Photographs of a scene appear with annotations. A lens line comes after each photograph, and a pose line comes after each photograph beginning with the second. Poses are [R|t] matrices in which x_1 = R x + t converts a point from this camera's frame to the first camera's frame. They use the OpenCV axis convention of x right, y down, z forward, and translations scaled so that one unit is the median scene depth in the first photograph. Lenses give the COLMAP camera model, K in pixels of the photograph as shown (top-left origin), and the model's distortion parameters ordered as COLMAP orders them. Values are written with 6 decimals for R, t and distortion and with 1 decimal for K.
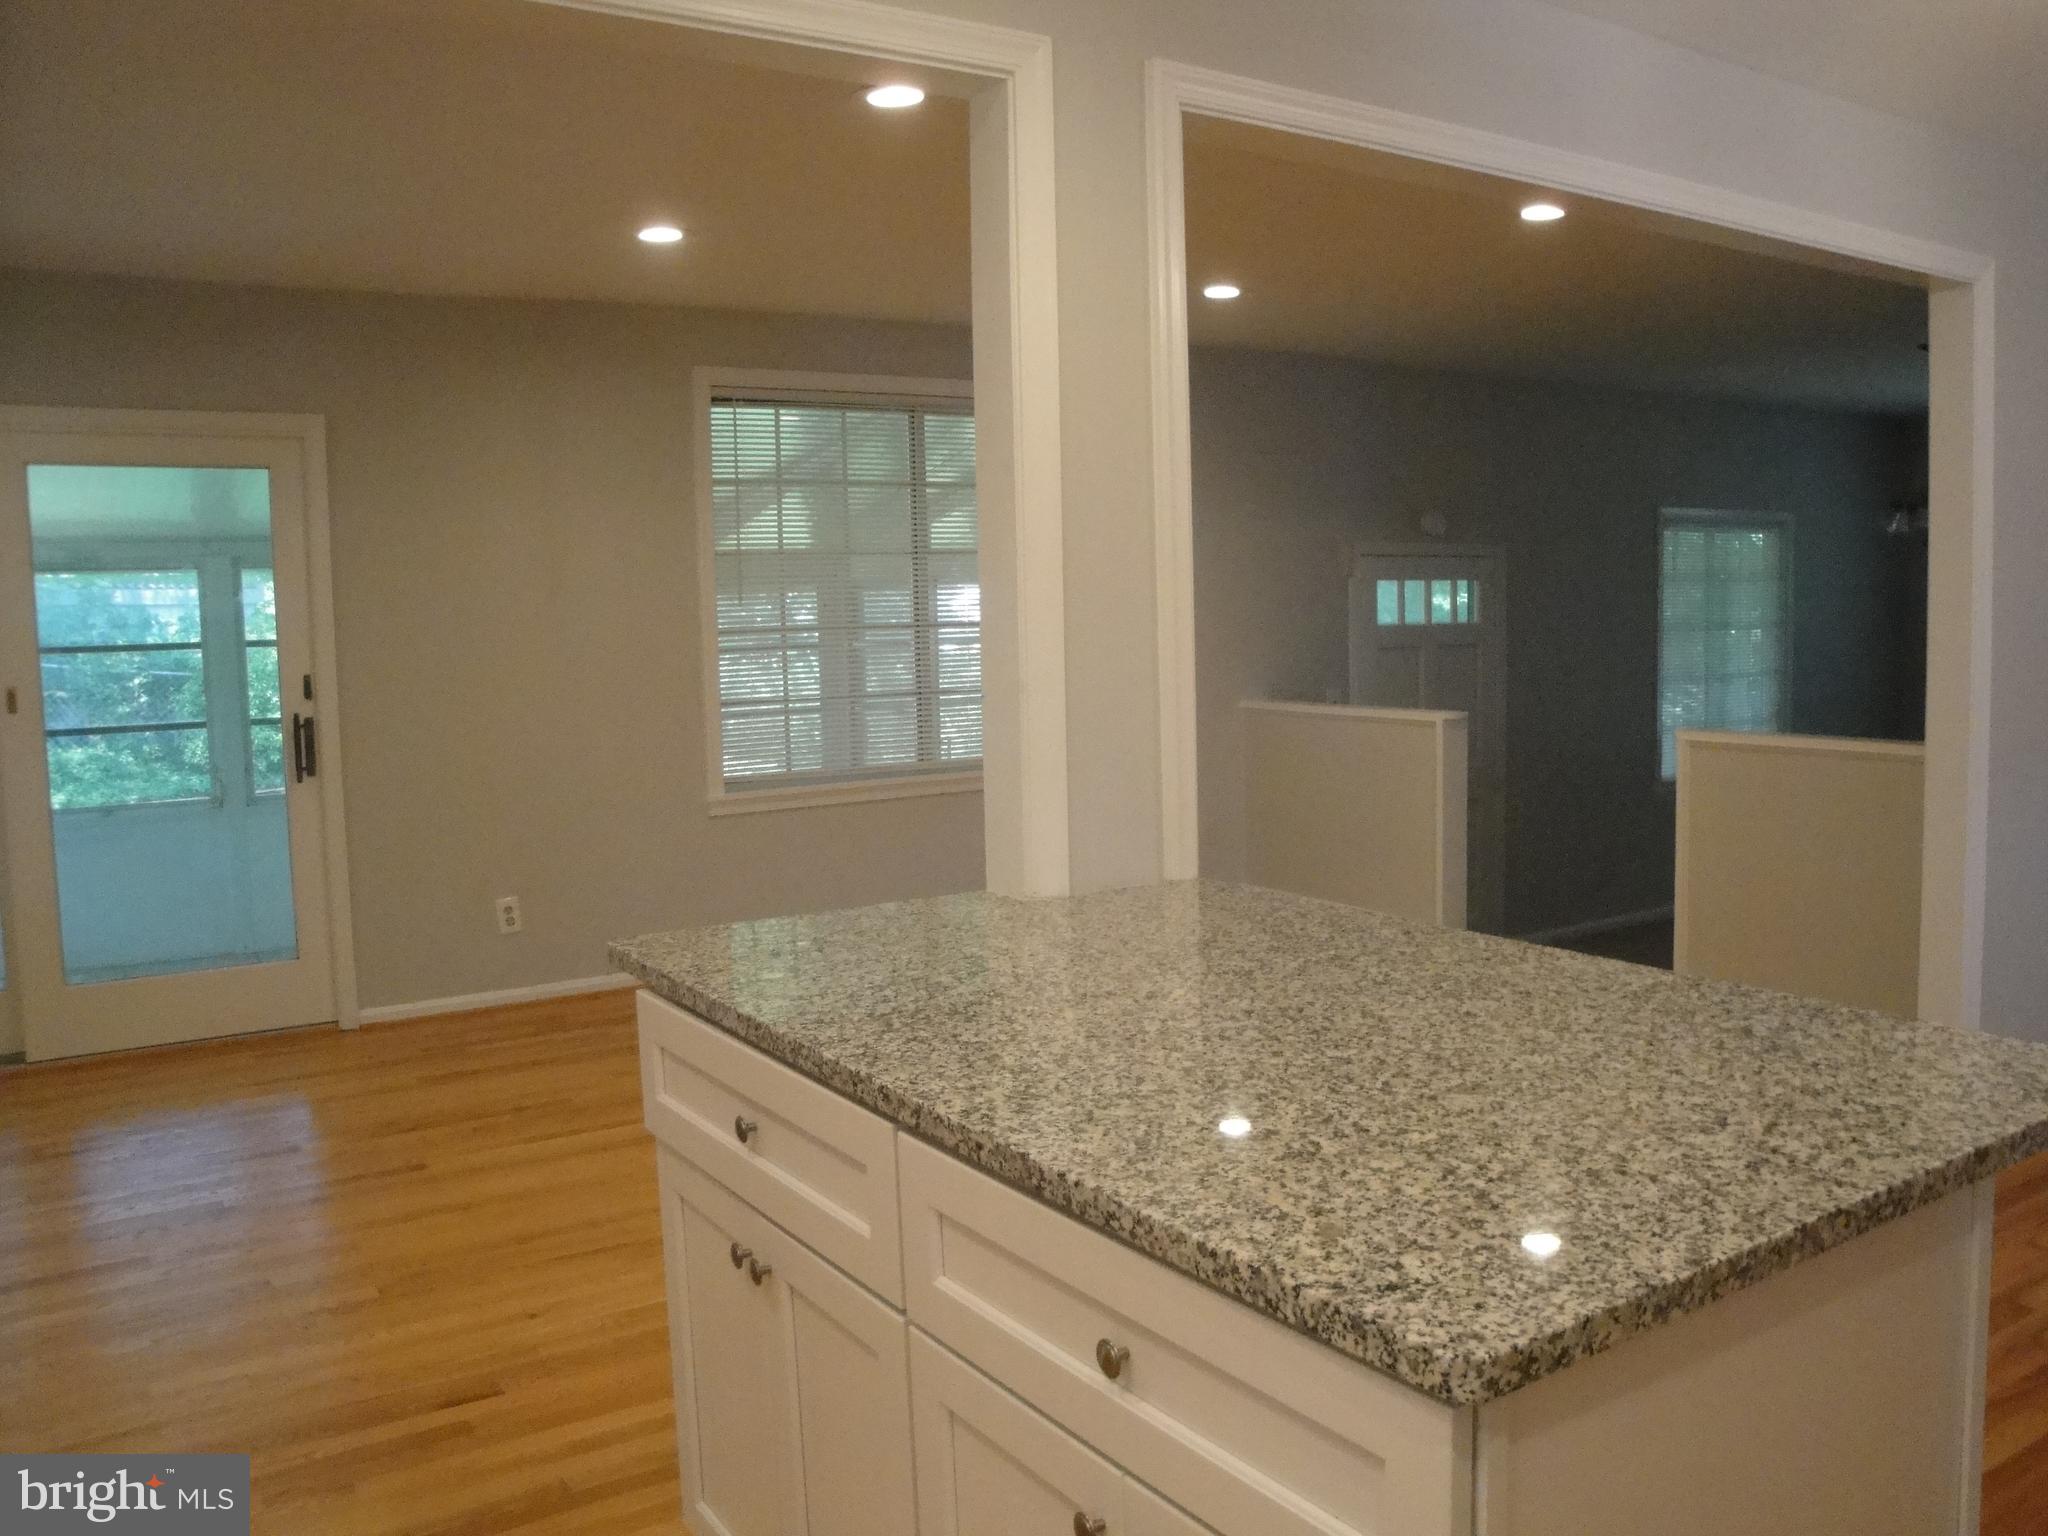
lens RADIAL K [[1657.5, 0, 1086.0], [0, 1657.5, 751.7], [0, 0, 1]] dist [-0.162593, 0.119249]
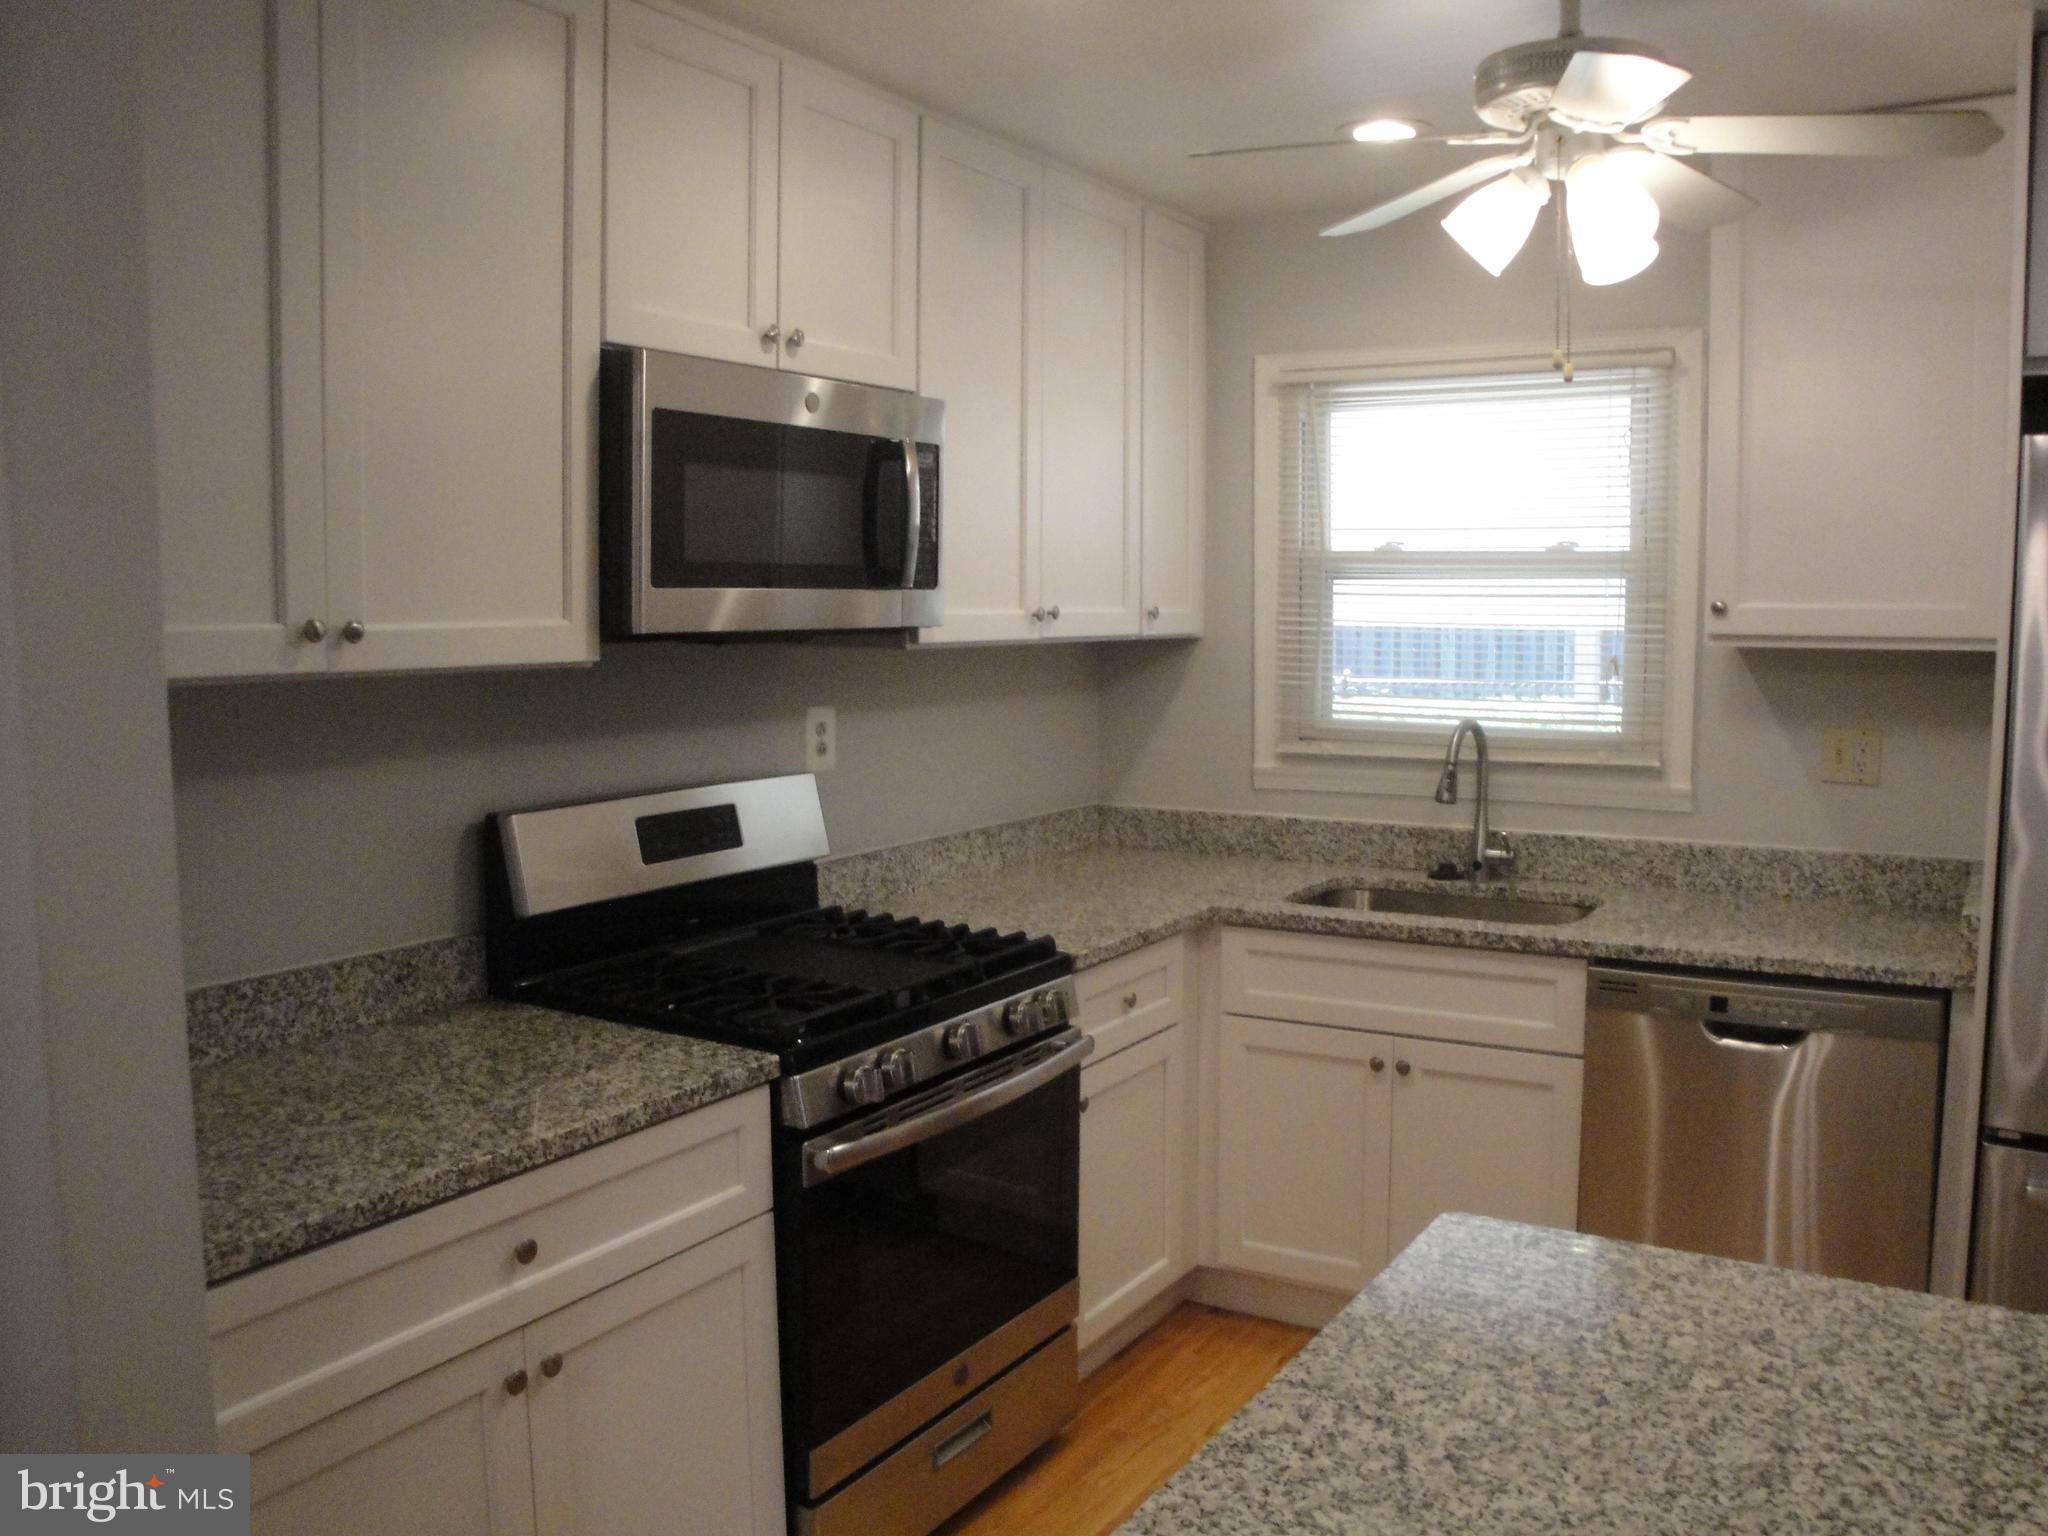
lens RADIAL K [[1657.5, 0, 1078.3], [0, 1657.5, 755.6], [0, 0, 1]] dist [-0.162593, 0.119249]
pose [[-0.903634, 0.060202, -0.424052, 0.920015], [-0.021283, 0.982538, 0.184842, -0.300792], [0.427775, 0.176055, -0.886574, 1.606031]]
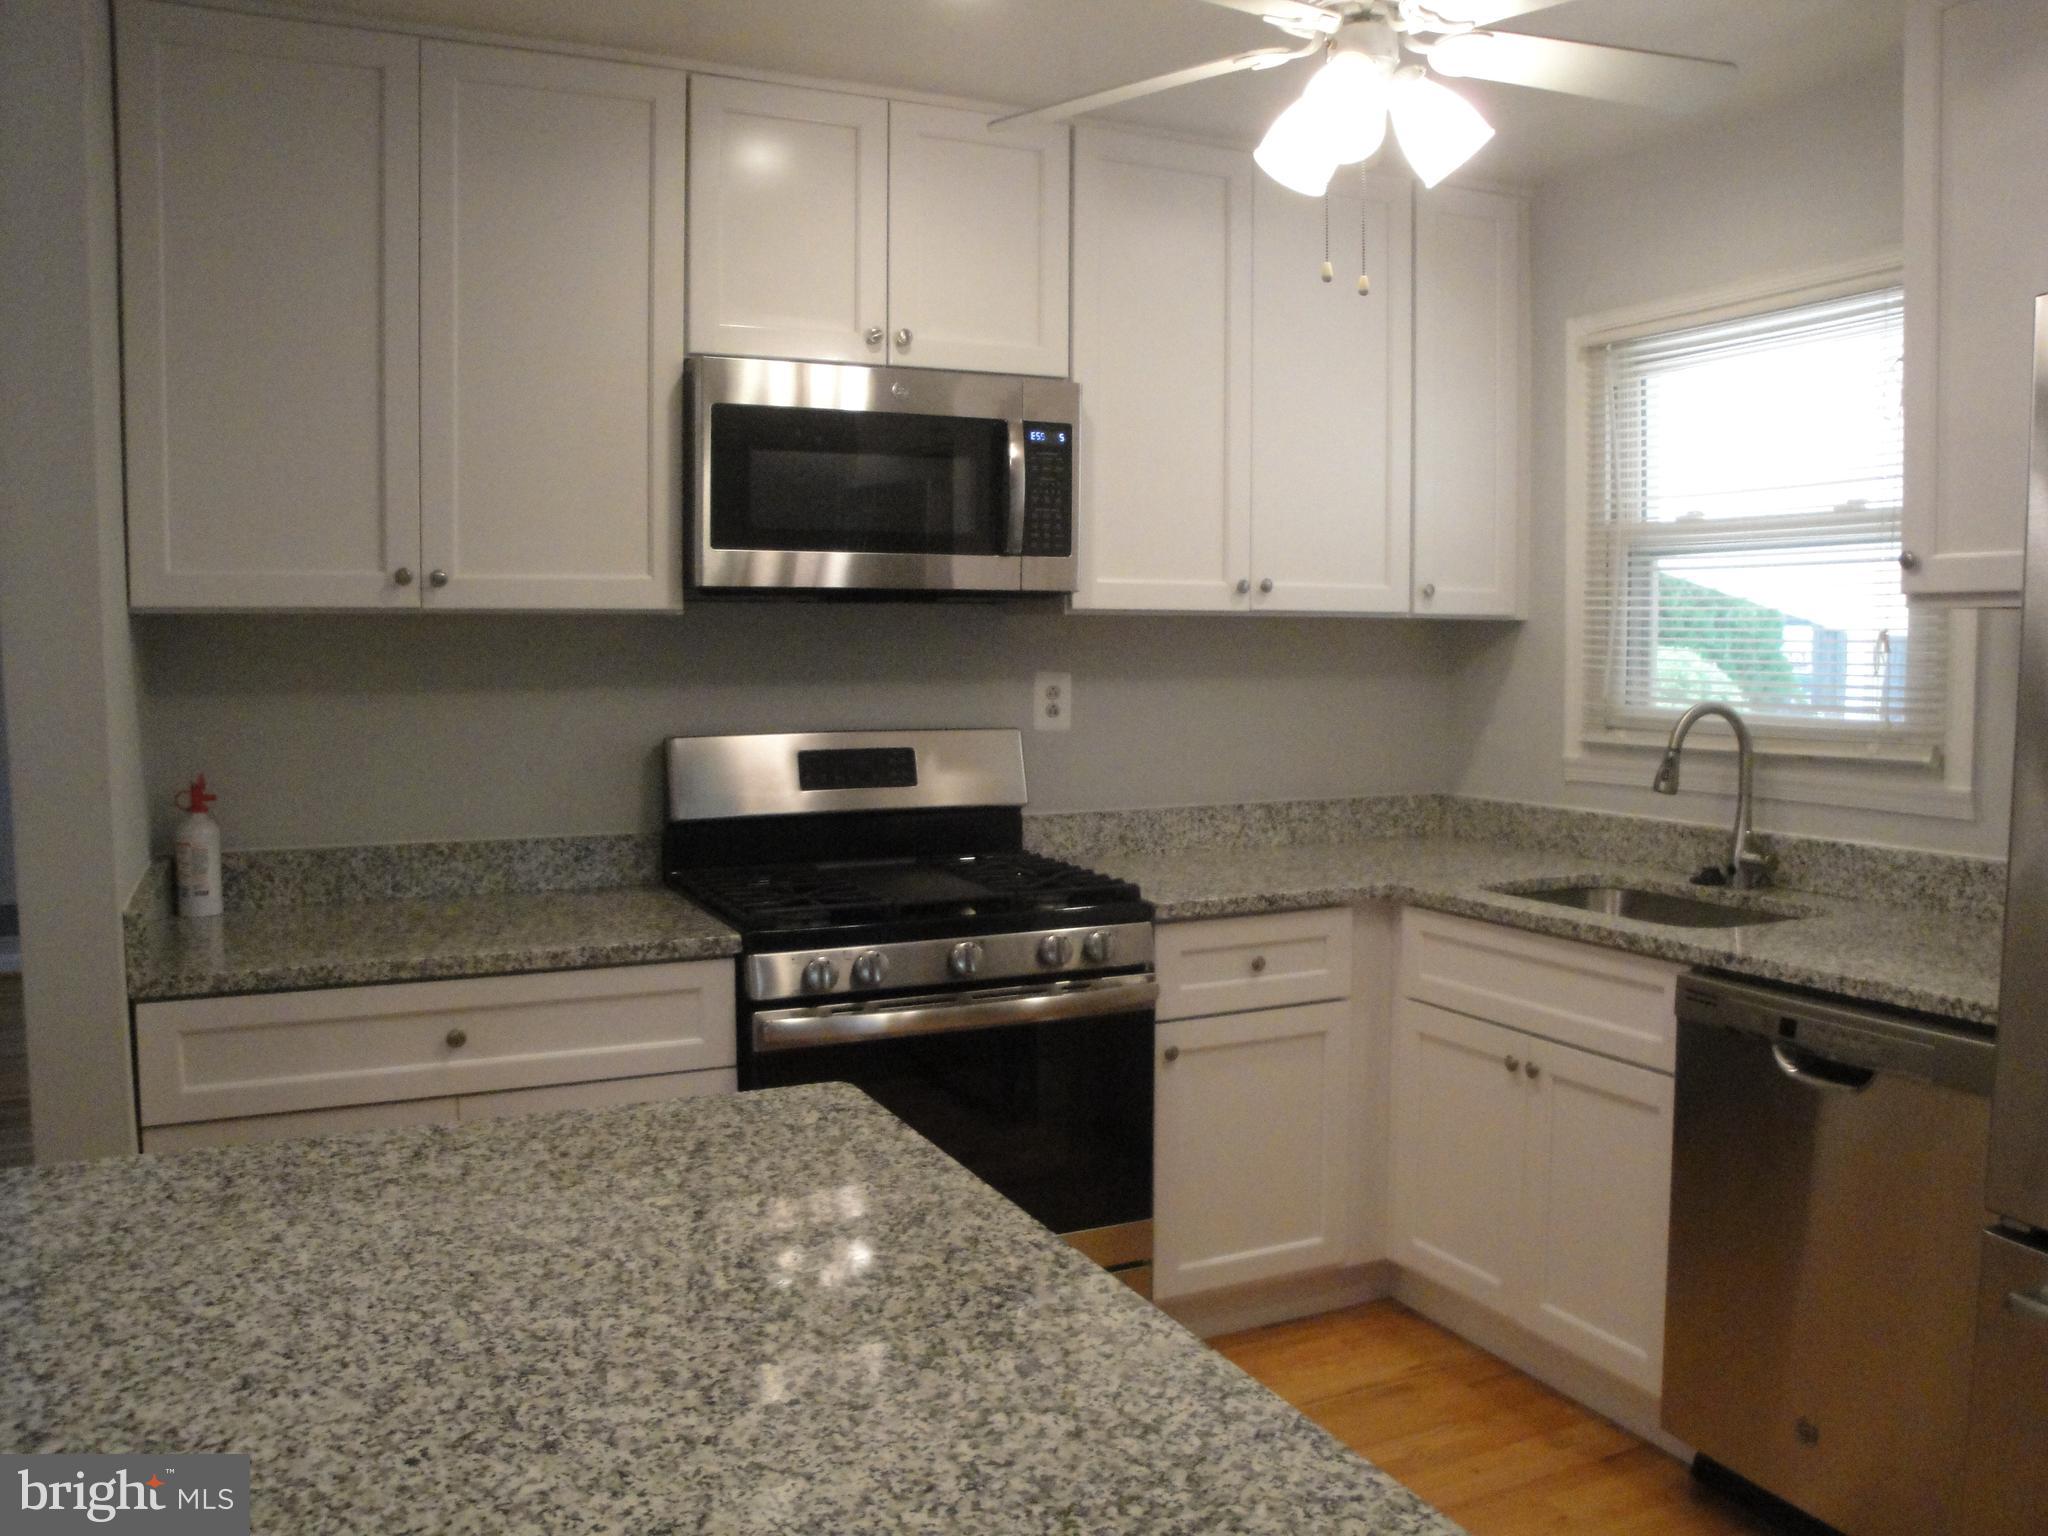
lens RADIAL K [[1657.5, 0, 1077.2], [0, 1657.5, 757.9], [0, 0, 1]] dist [-0.162593, 0.119249]
pose [[-0.991069, 0.009467, 0.133016, -0.199153], [0.030850, 0.986694, 0.159632, -0.199993], [-0.129735, 0.162310, -0.978174, 1.917704]]
